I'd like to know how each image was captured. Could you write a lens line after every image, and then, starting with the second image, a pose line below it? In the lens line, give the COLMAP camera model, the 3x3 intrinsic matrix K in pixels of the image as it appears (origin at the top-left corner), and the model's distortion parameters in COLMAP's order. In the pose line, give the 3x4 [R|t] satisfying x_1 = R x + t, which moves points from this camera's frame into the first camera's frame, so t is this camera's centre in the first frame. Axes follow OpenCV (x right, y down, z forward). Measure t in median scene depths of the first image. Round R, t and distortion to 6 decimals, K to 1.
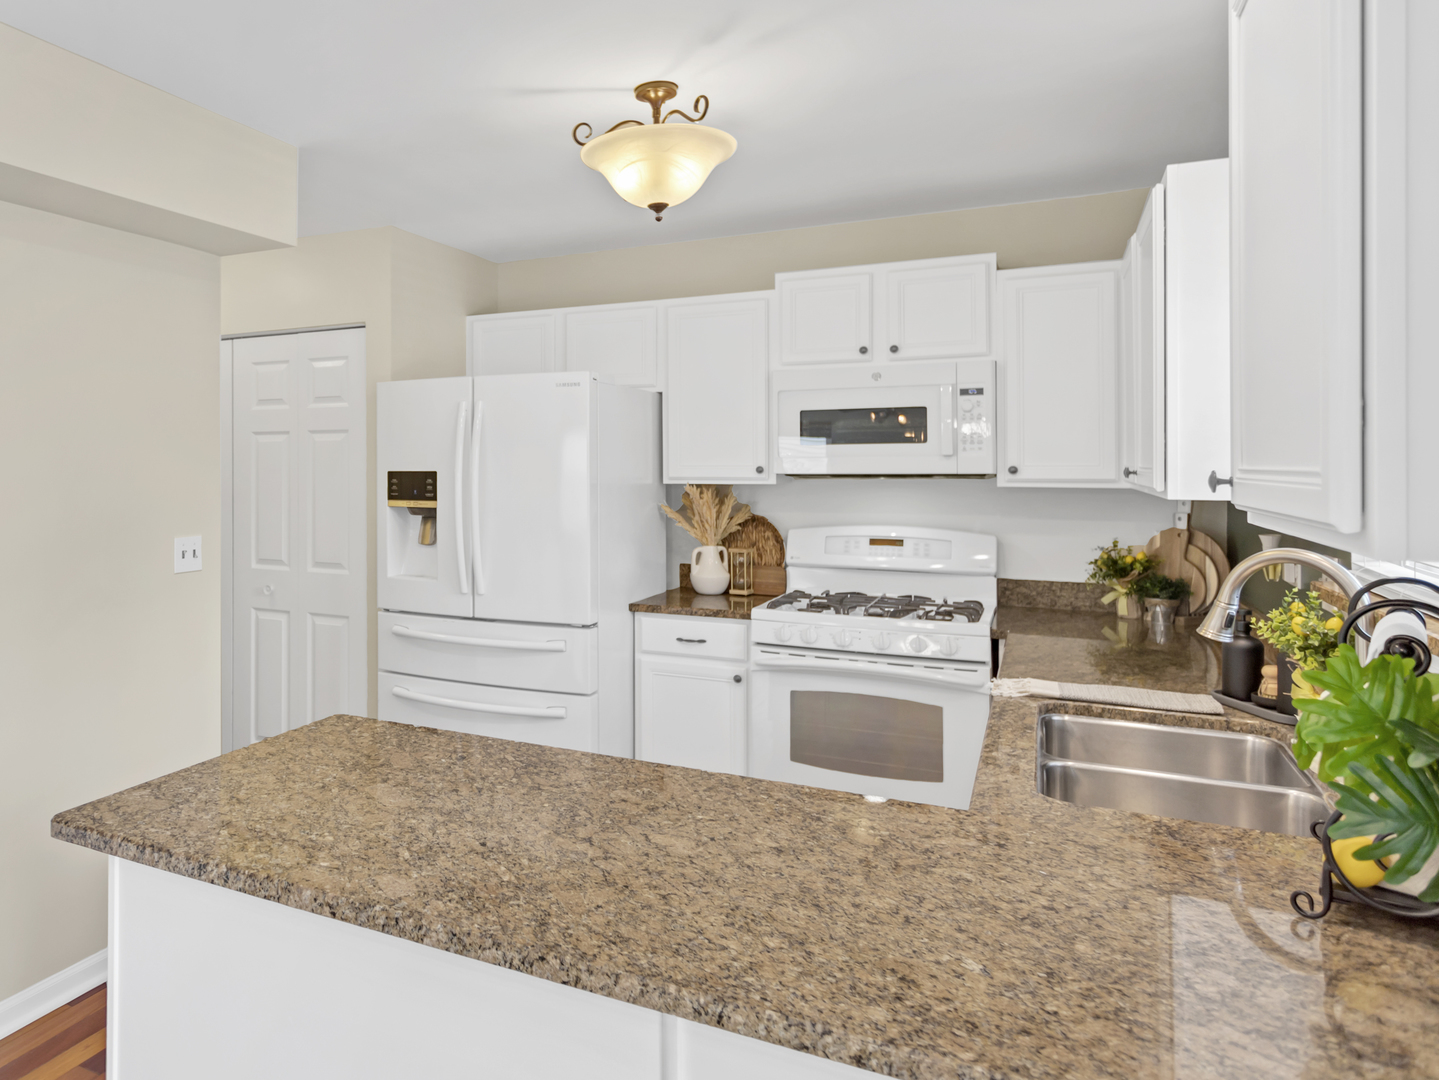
lens RADIAL K [[860.7, 0, 490.8], [0, 860.7, 465.1], [0, 0, 1]] dist [-0.002957, 0.002583]
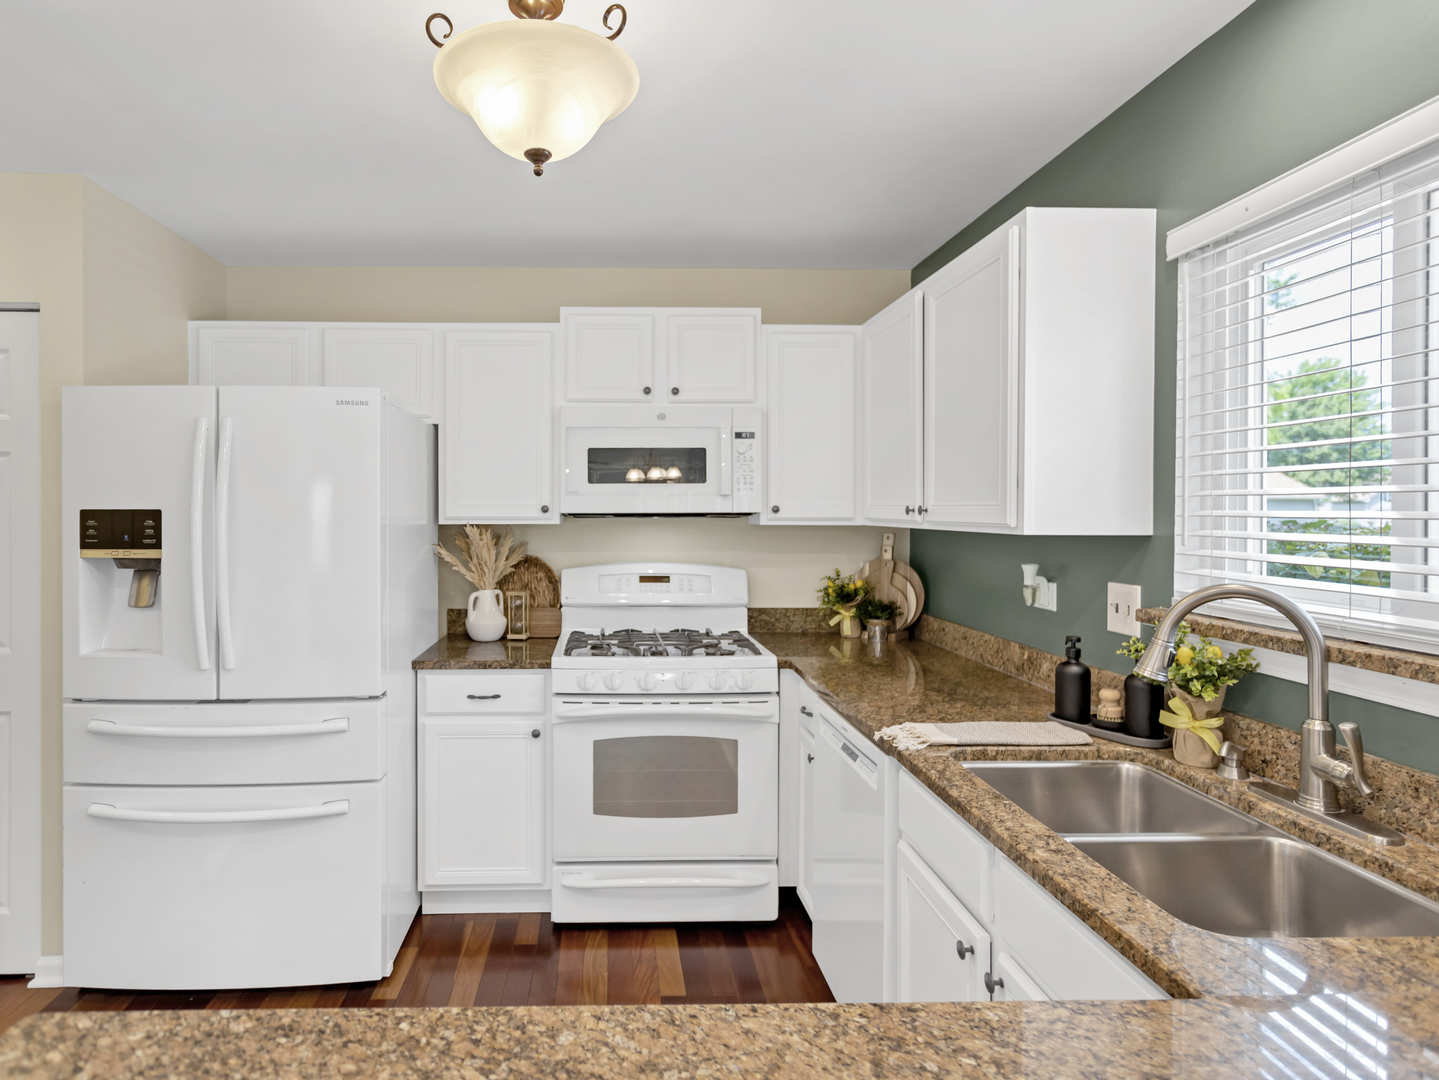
lens RADIAL K [[764.9, 0, 591.2], [0, 764.9, 514.8], [0, 0, 1]] dist [0.001414, 0.001695]
pose [[0.876046, -0.000603, 0.482228, -0.055214], [-0.003066, 0.999972, 0.006820, 0.006058], [-0.482218, -0.007453, 0.876019, 0.234047]]
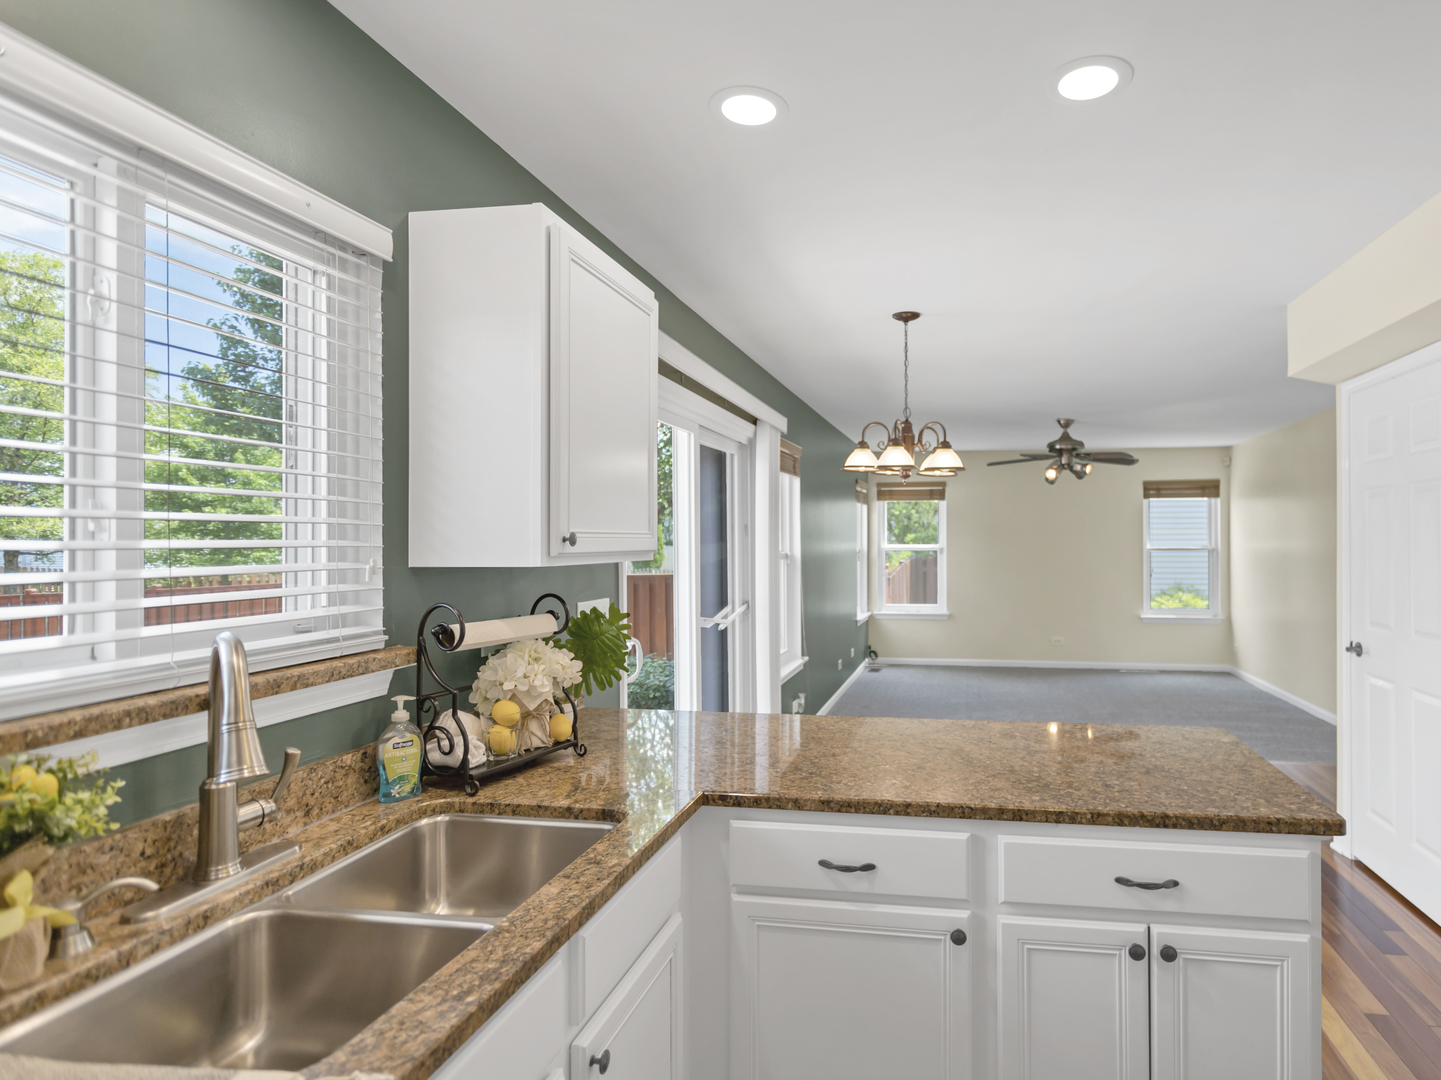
lens RADIAL K [[876.1, 0, 816.8], [0, 876.1, 537.1], [0, 0, 1]] dist [0.000103, 0.002588]
pose [[-0.937624, 0.004779, -0.347618, 0.277279], [0.007296, 0.999956, -0.005931, 0.008021], [0.347574, -0.008097, -0.937618, 0.761303]]
